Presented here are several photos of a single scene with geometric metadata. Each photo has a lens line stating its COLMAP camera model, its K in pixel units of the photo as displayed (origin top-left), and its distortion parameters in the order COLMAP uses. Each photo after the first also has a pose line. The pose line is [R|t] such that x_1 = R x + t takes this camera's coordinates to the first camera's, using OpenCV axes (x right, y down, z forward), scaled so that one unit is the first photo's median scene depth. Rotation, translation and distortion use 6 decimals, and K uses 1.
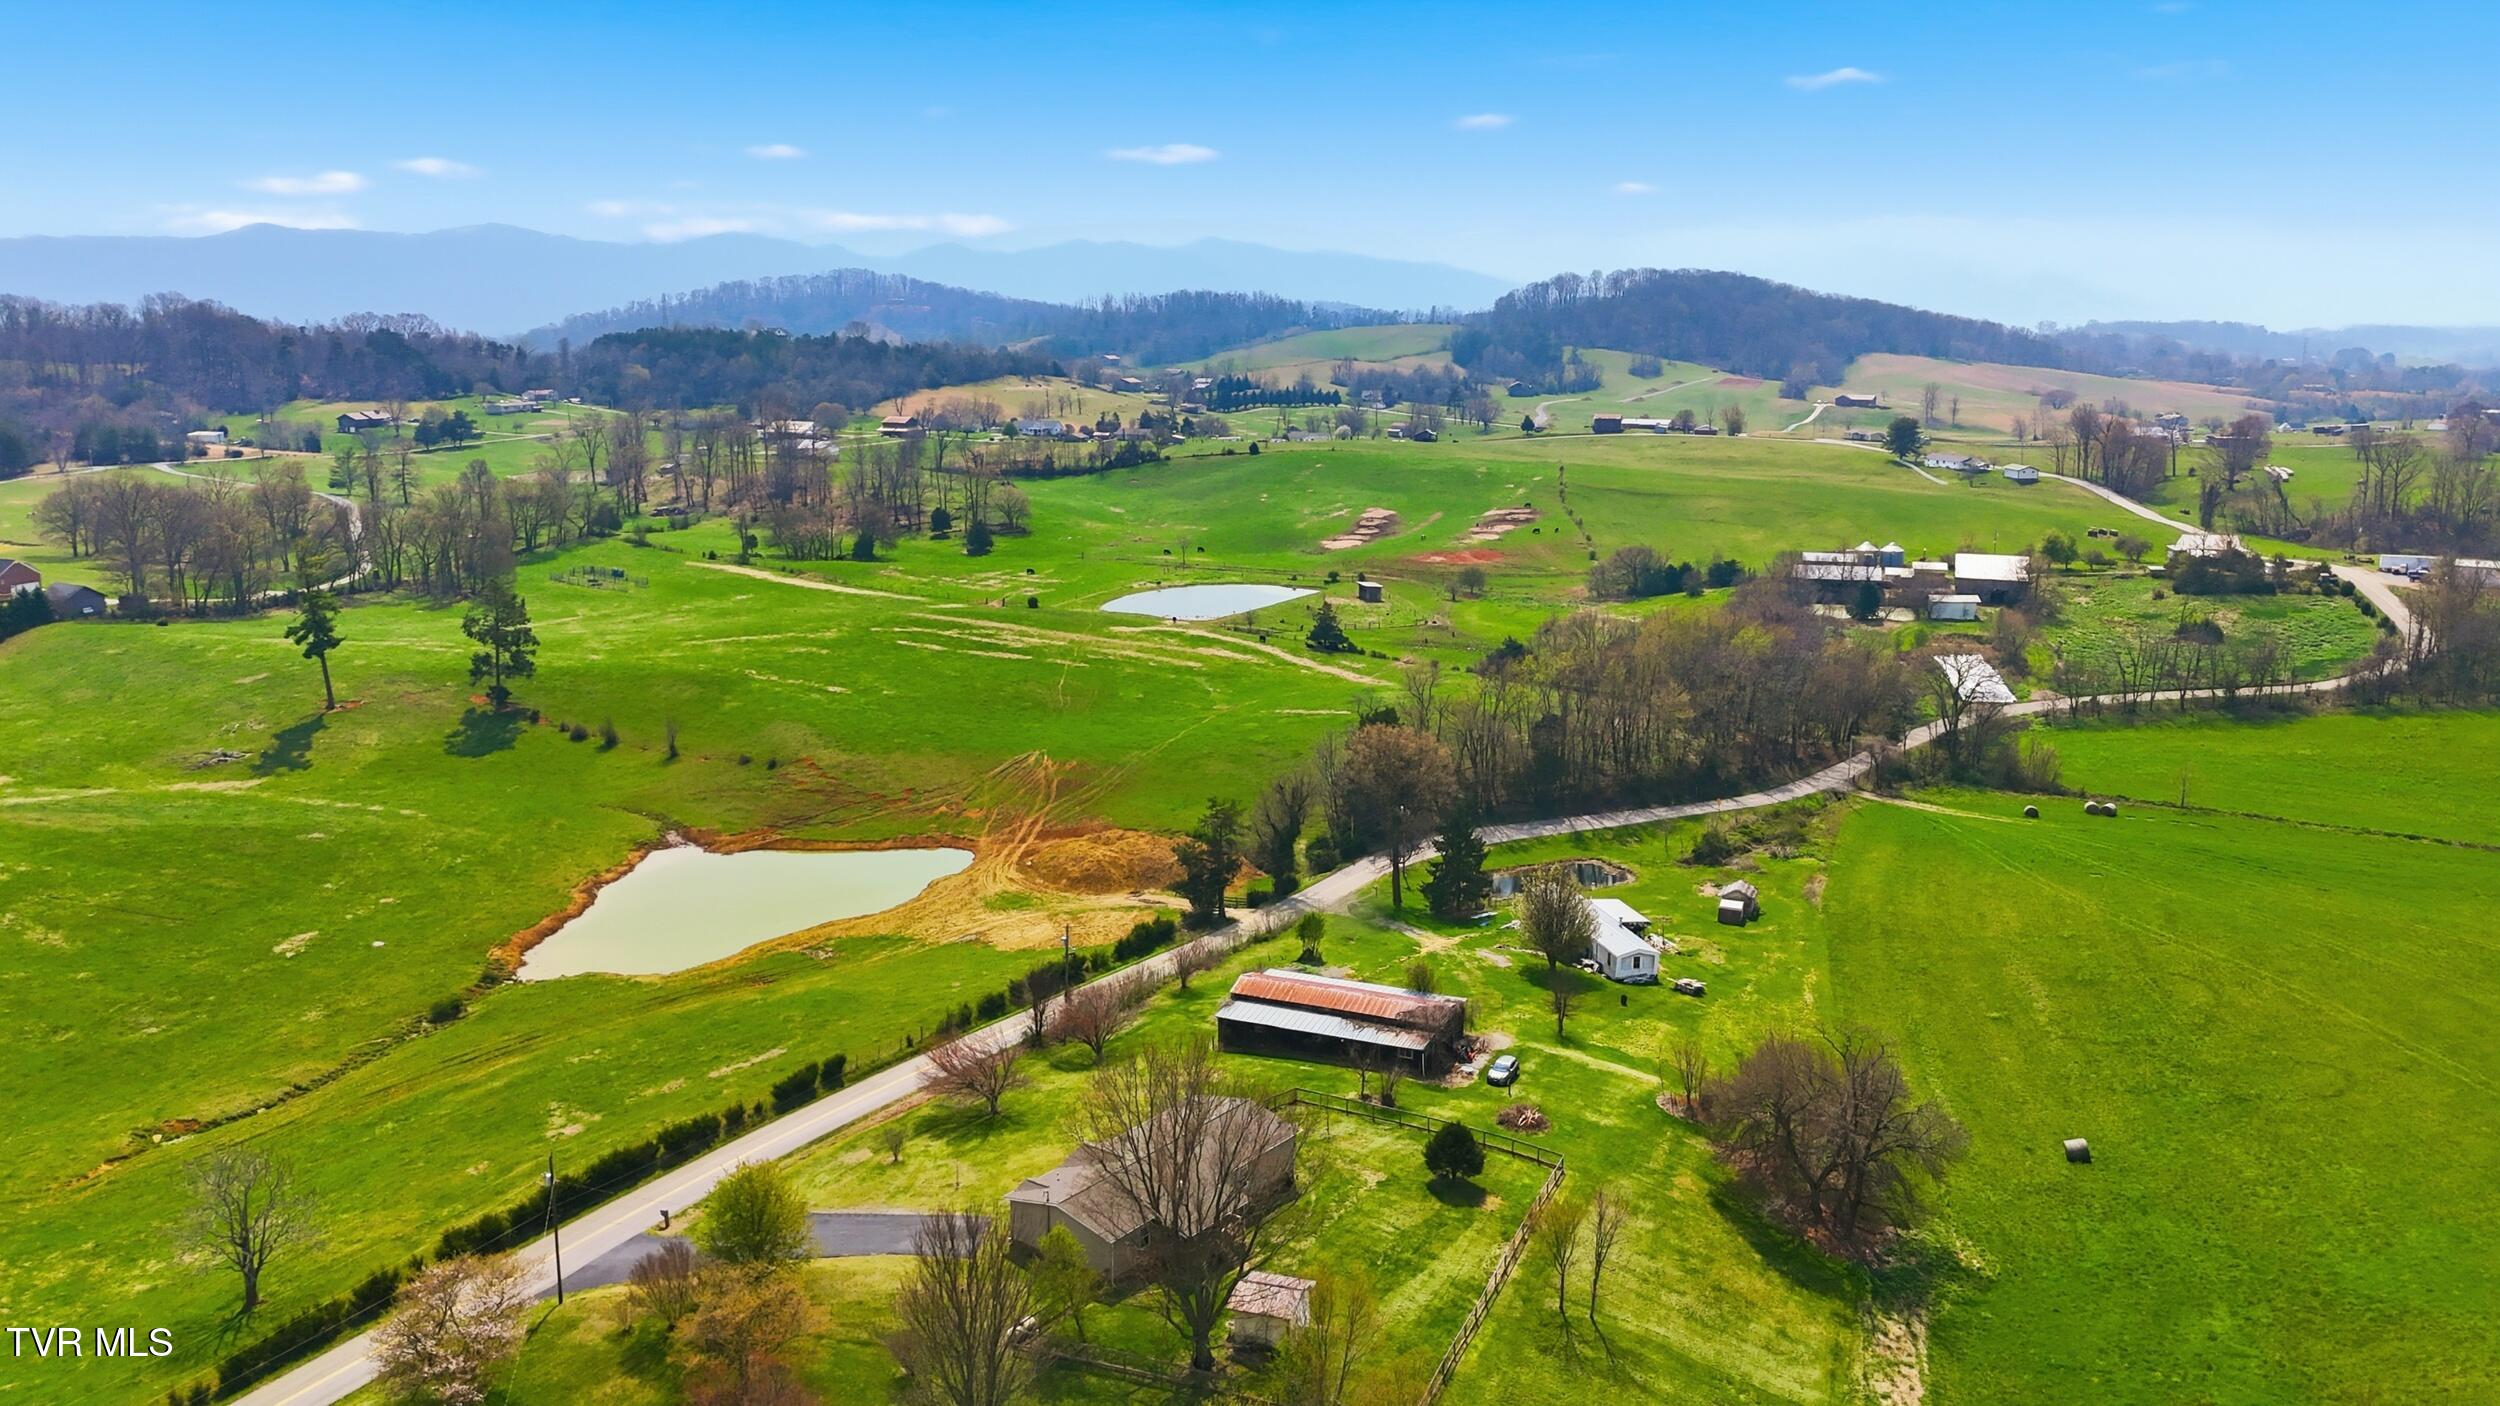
lens RADIAL K [[1855.1, 0, 1158.6], [0, 1855.1, 707.4], [0, 0, 1]] dist [0.074320, -0.122349]
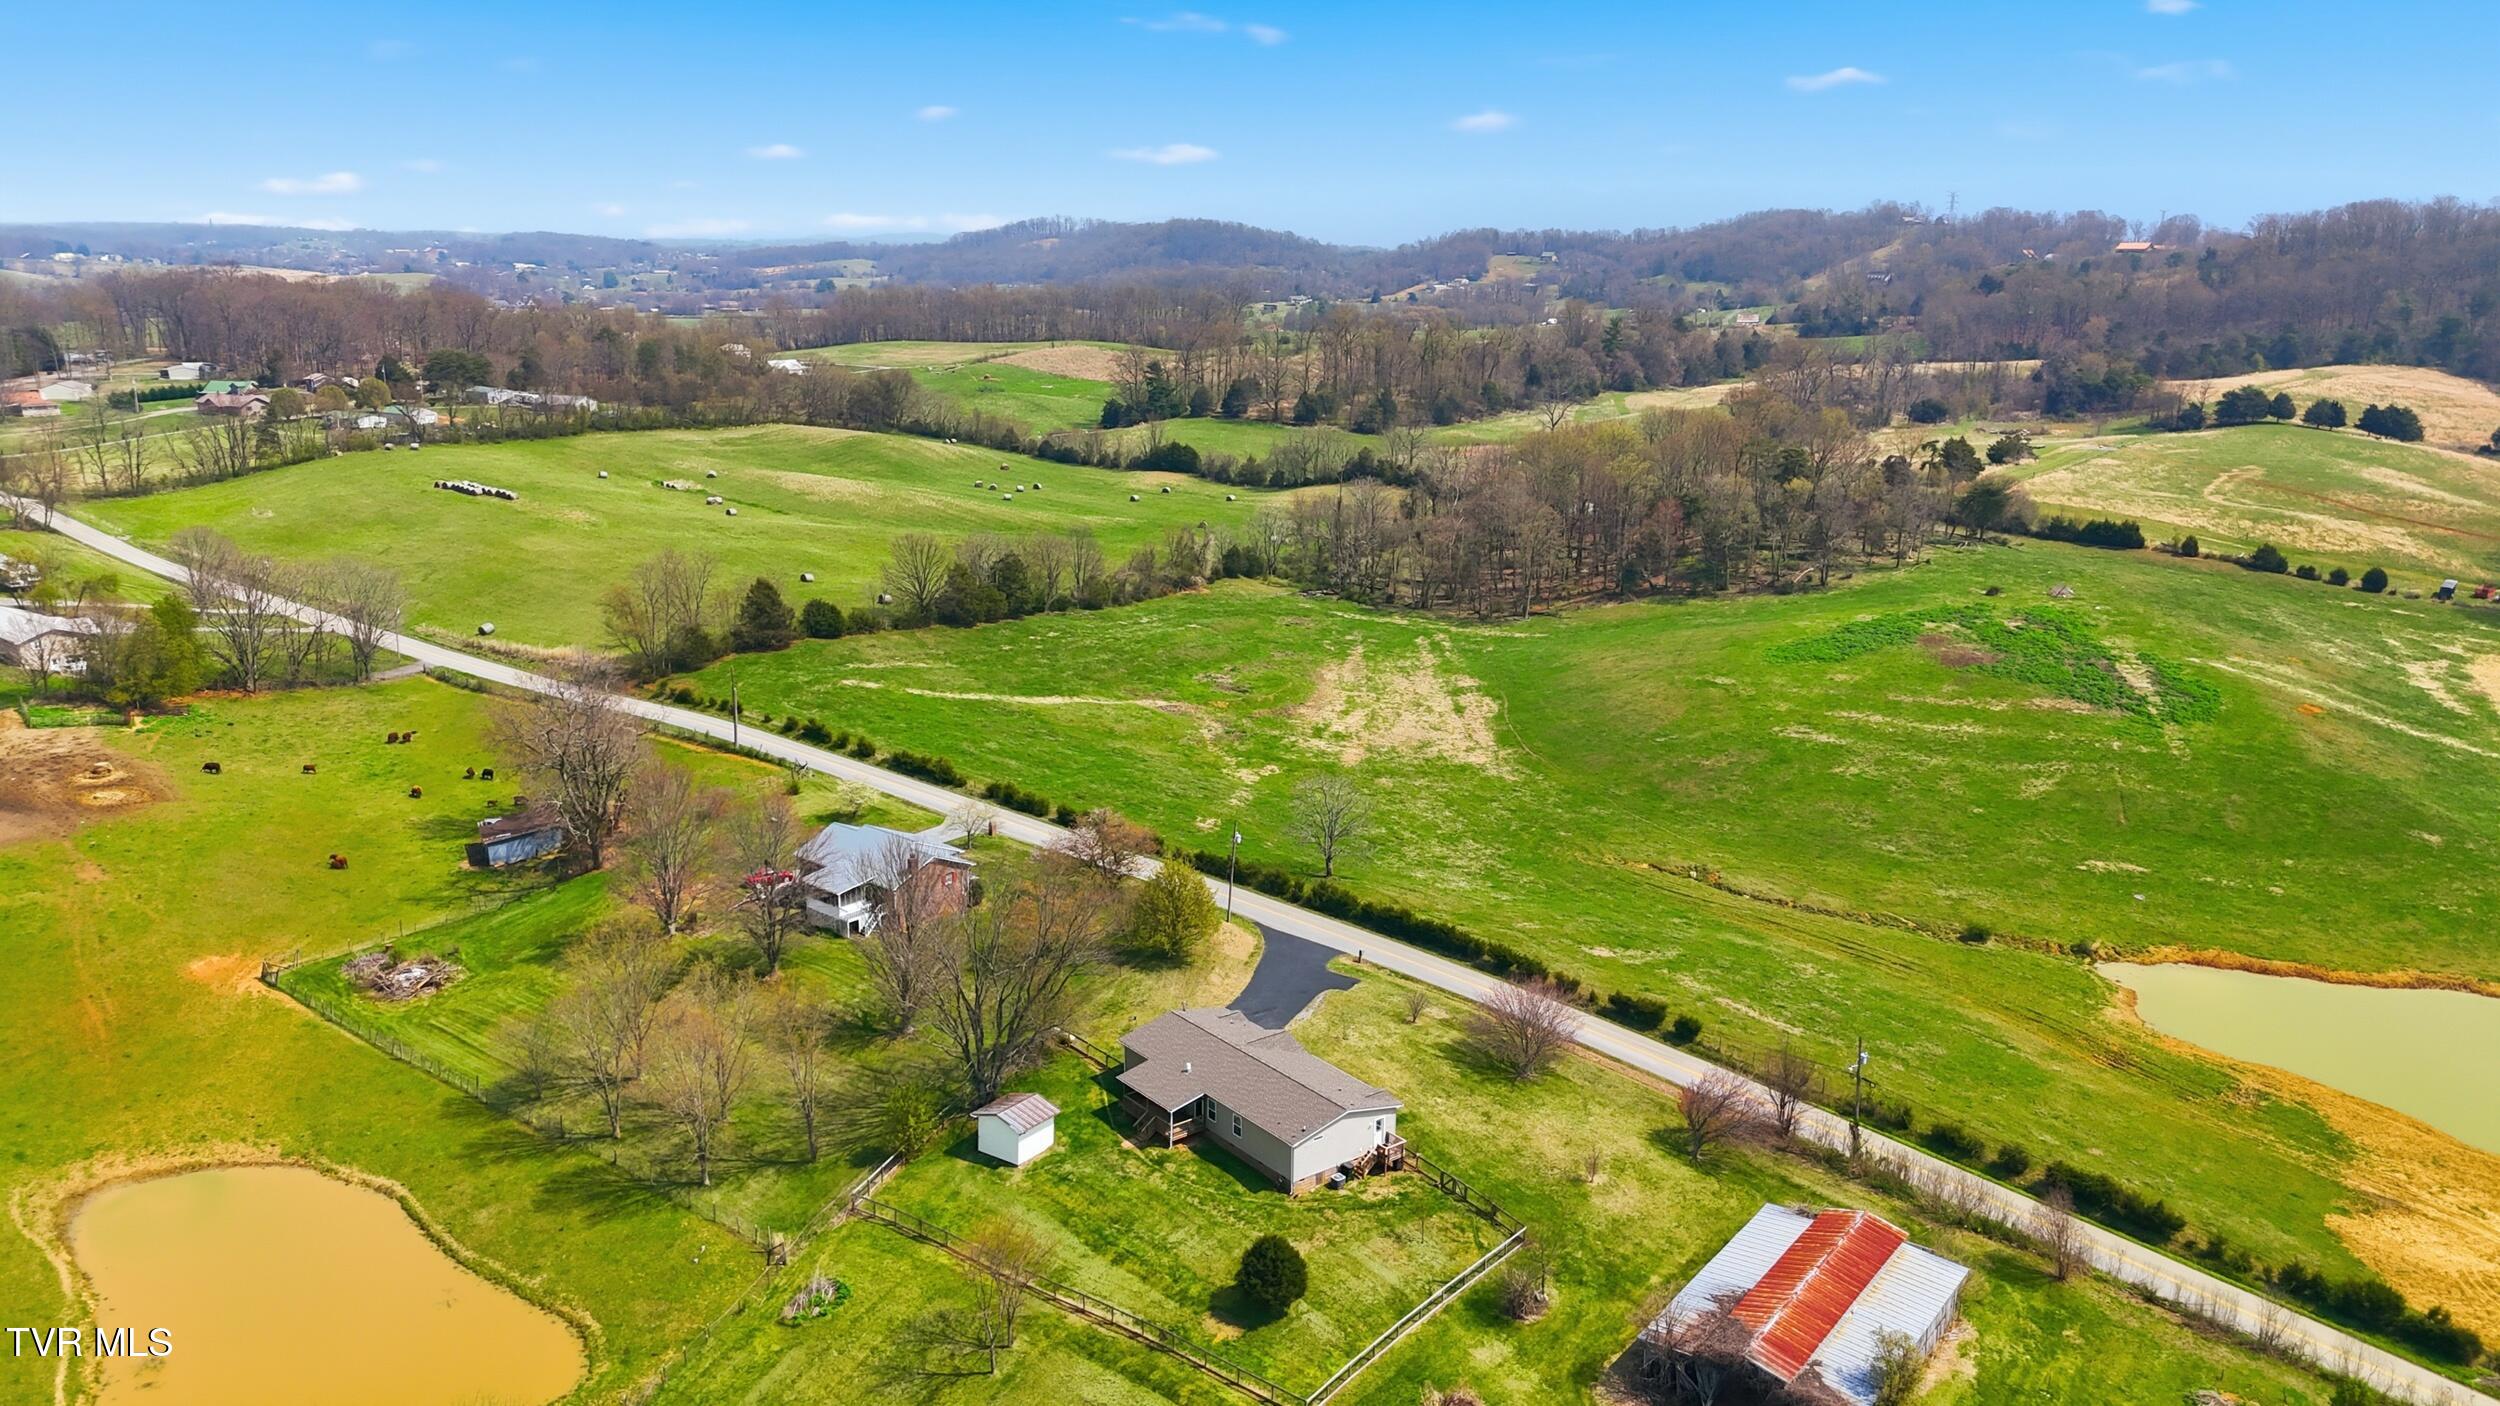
lens RADIAL K [[1823.1, 0, 1253.0], [0, 1823.1, 704.7], [0, 0, 1]] dist [0.091323, -0.107210]
pose [[-0.209351, 0.236026, -0.948928, 0.383246], [-0.213639, 0.935947, 0.279930, -0.092672], [0.954217, 0.261332, -0.145517, 0.470914]]
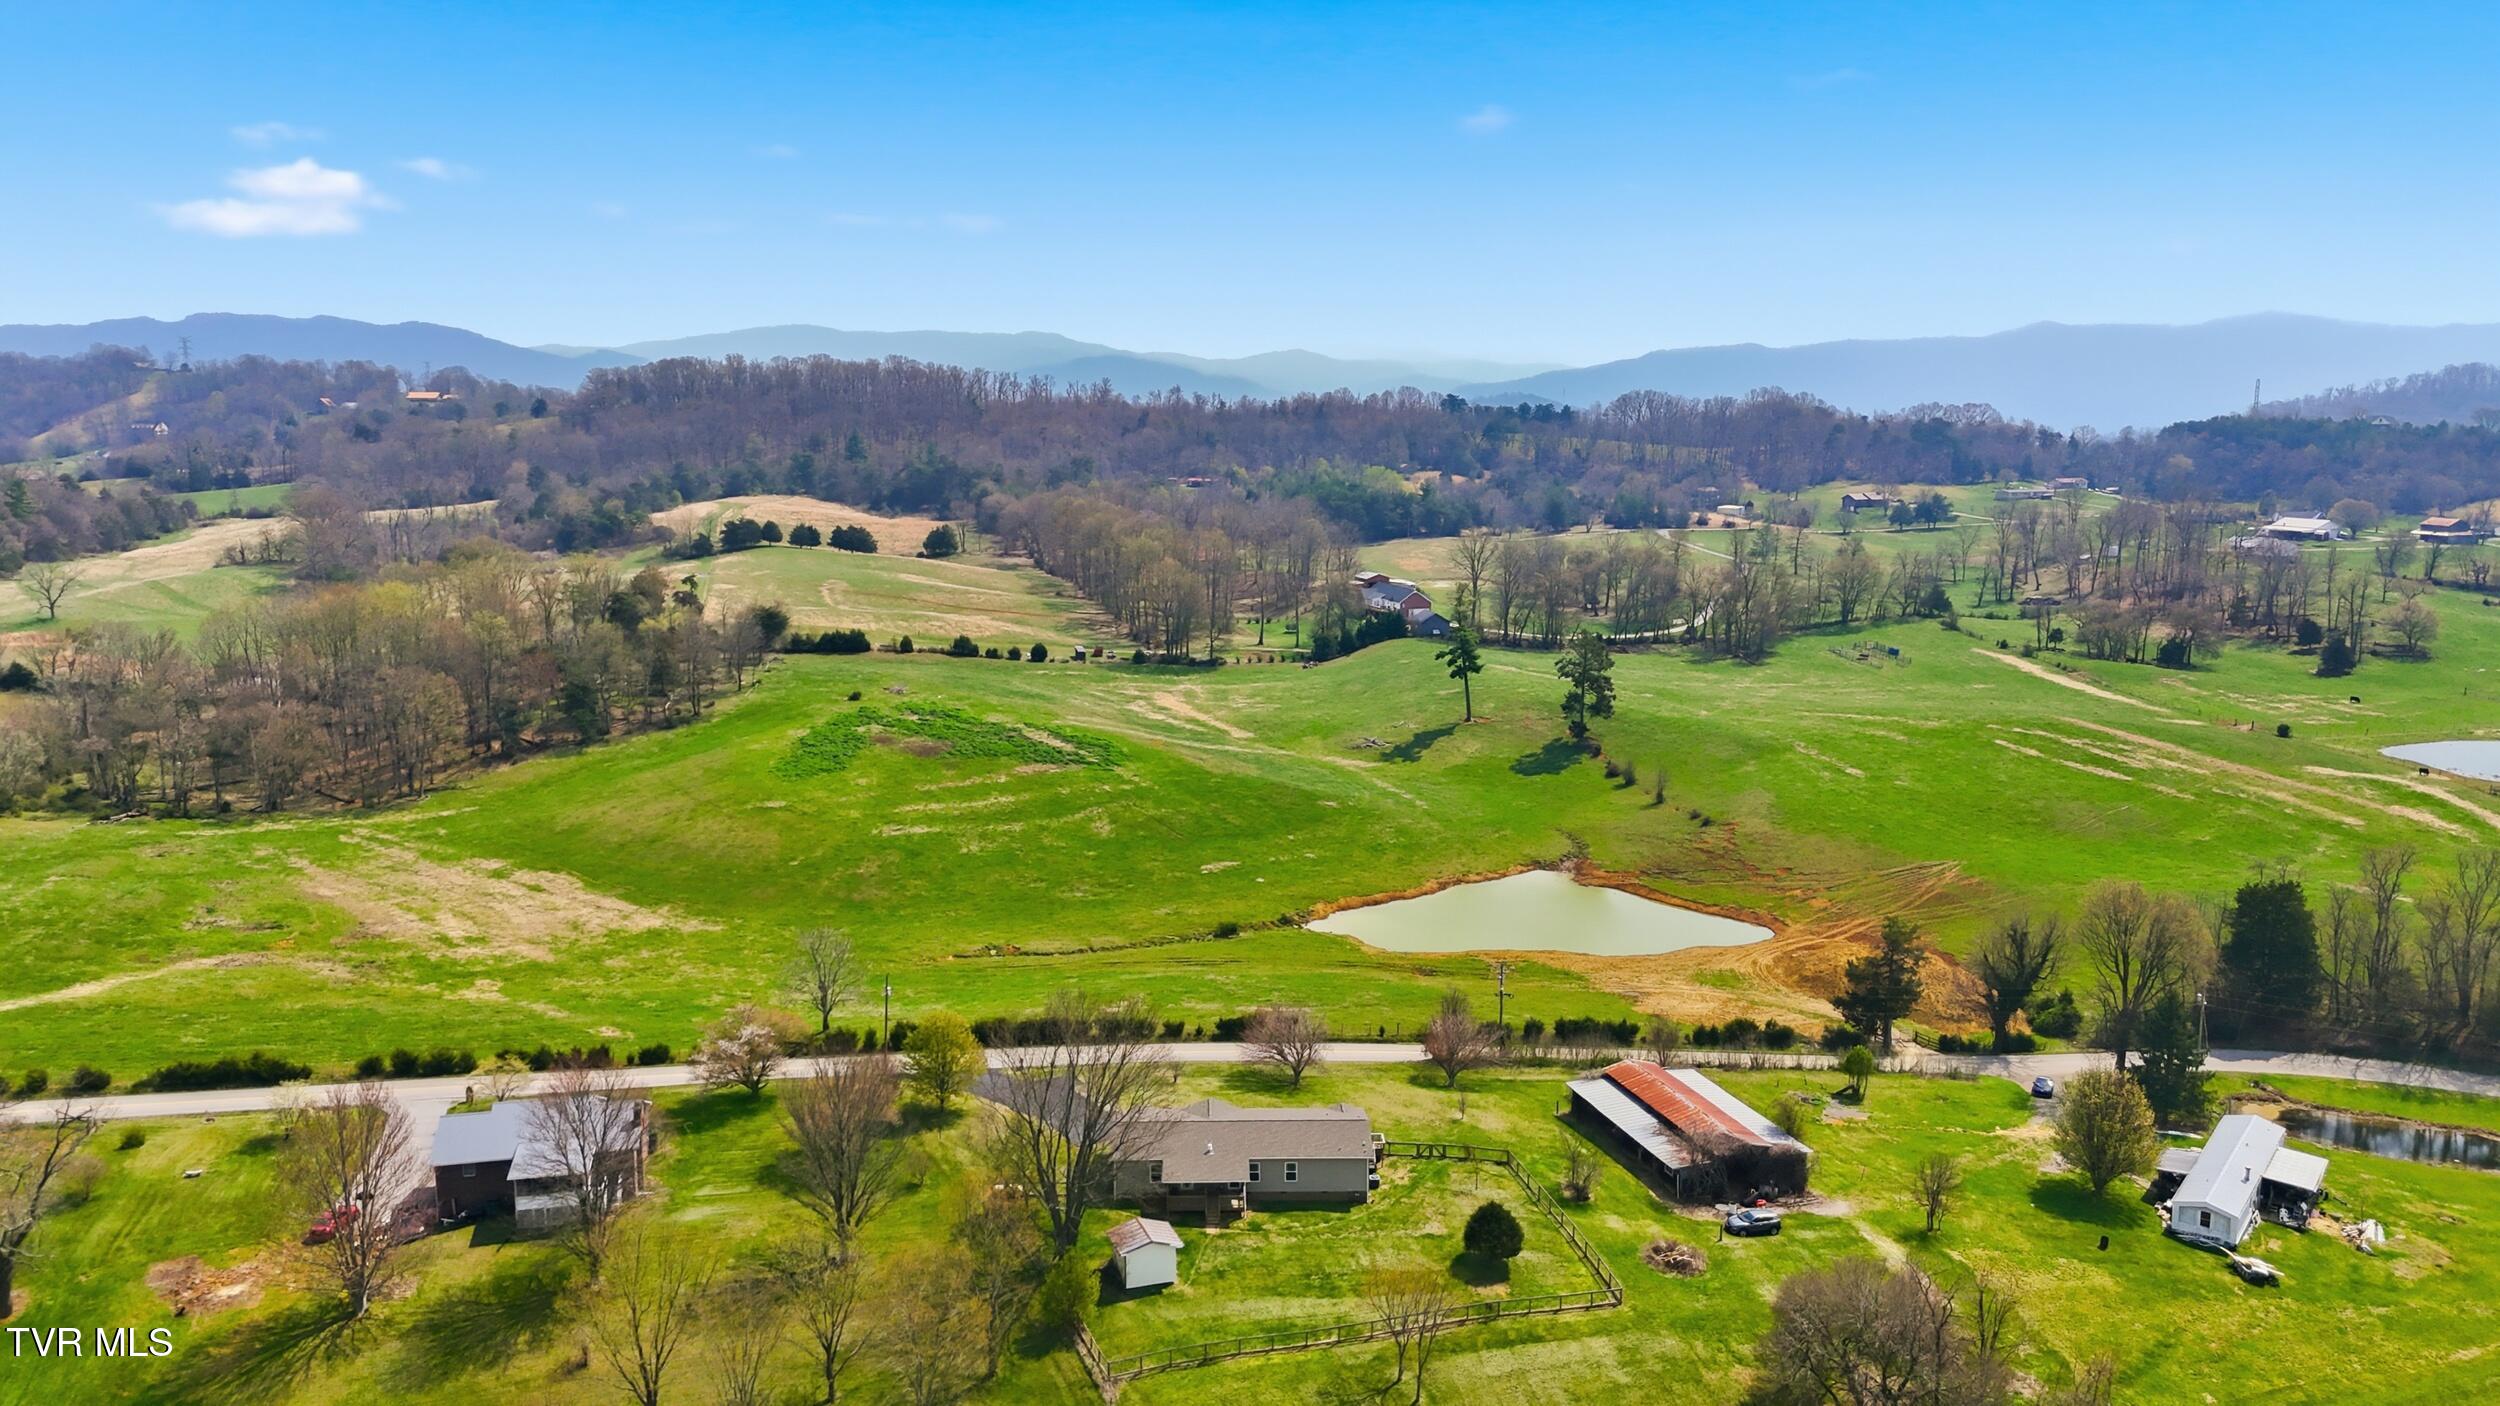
lens RADIAL K [[1771.6, 0, 1223.3], [0, 1771.6, 702.6], [0, 0, 1]] dist [0.081055, -0.061010]
pose [[0.642260, 0.130144, -0.755358, 0.341863], [-0.161772, 0.986297, 0.032383, -0.023021], [0.749221, 0.101397, 0.654512, 0.104518]]
